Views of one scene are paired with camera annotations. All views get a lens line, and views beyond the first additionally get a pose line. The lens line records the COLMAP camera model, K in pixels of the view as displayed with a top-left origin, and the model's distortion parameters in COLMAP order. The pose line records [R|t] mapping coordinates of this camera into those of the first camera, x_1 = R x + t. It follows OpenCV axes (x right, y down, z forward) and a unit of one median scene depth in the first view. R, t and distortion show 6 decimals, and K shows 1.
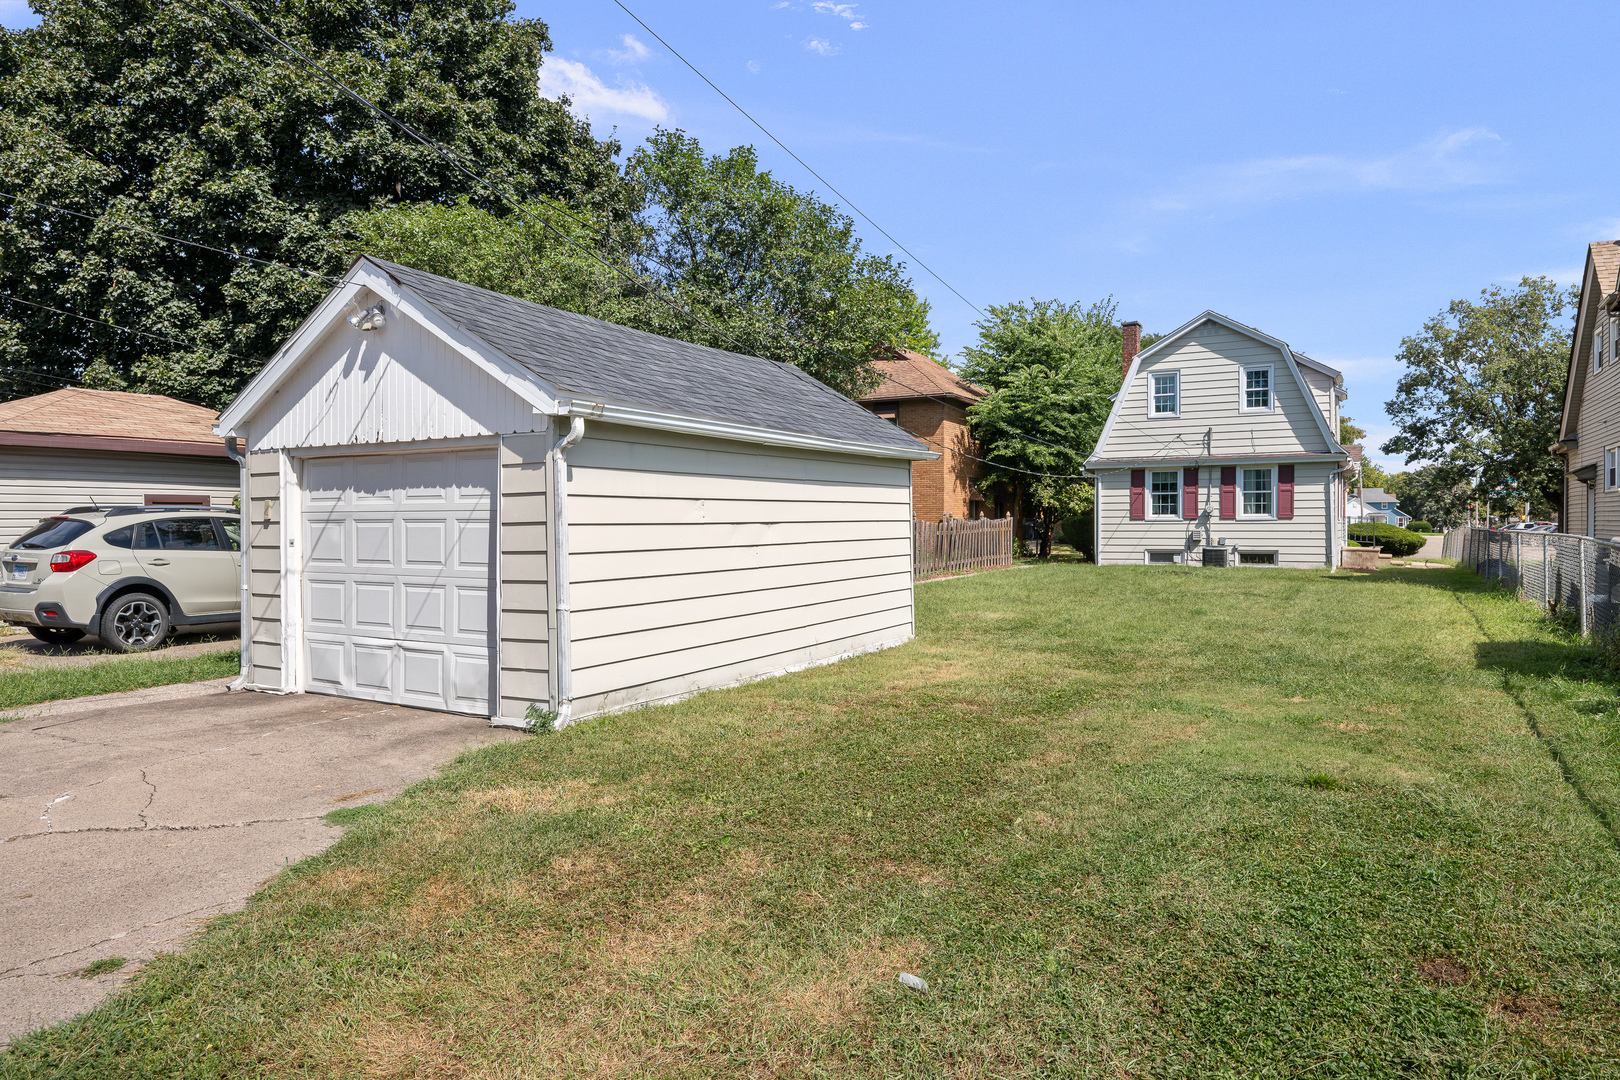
lens RADIAL K [[1072.2, 0, 751.5], [0, 1072.2, 537.2], [0, 0, 1]] dist [0.006052, -0.003298]
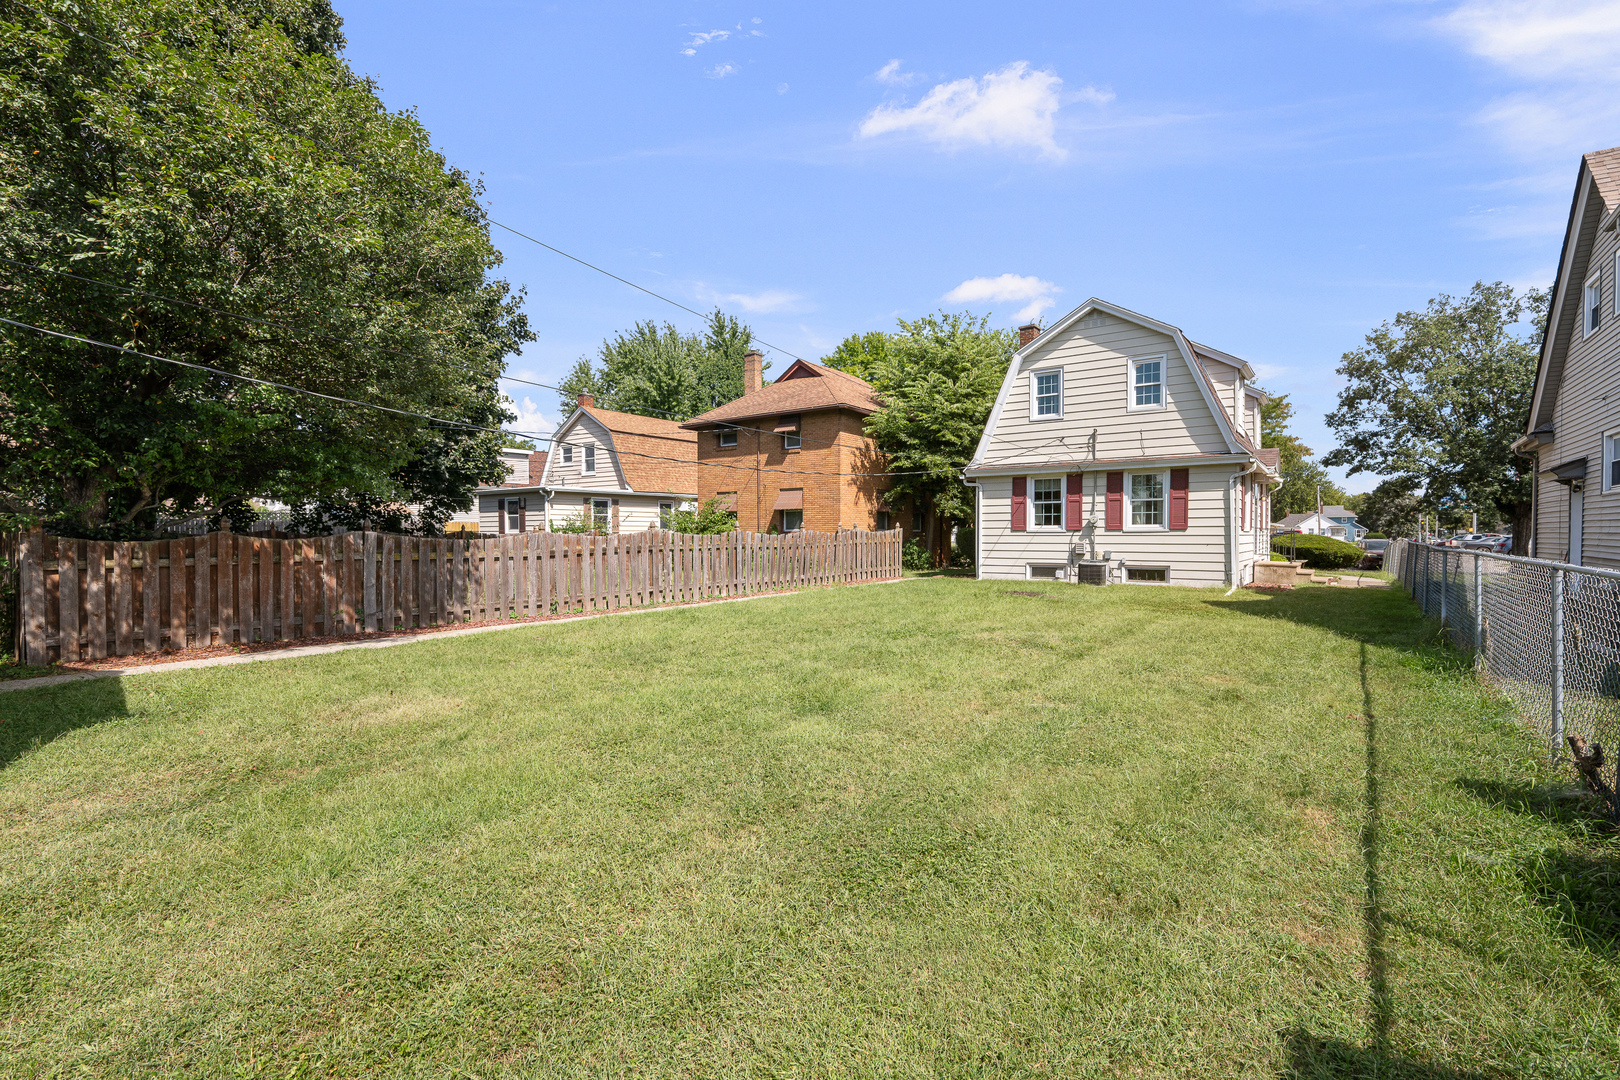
lens RADIAL K [[785.4, 0, 751.7], [0, 785.4, 551.4], [0, 0, 1]] dist [0.000081, 0.000632]
pose [[0.993138, 0.004226, -0.116876, 0.214965], [-0.003021, 0.999941, 0.010480, -0.005273], [0.116913, -0.010055, 0.993091, 0.305498]]
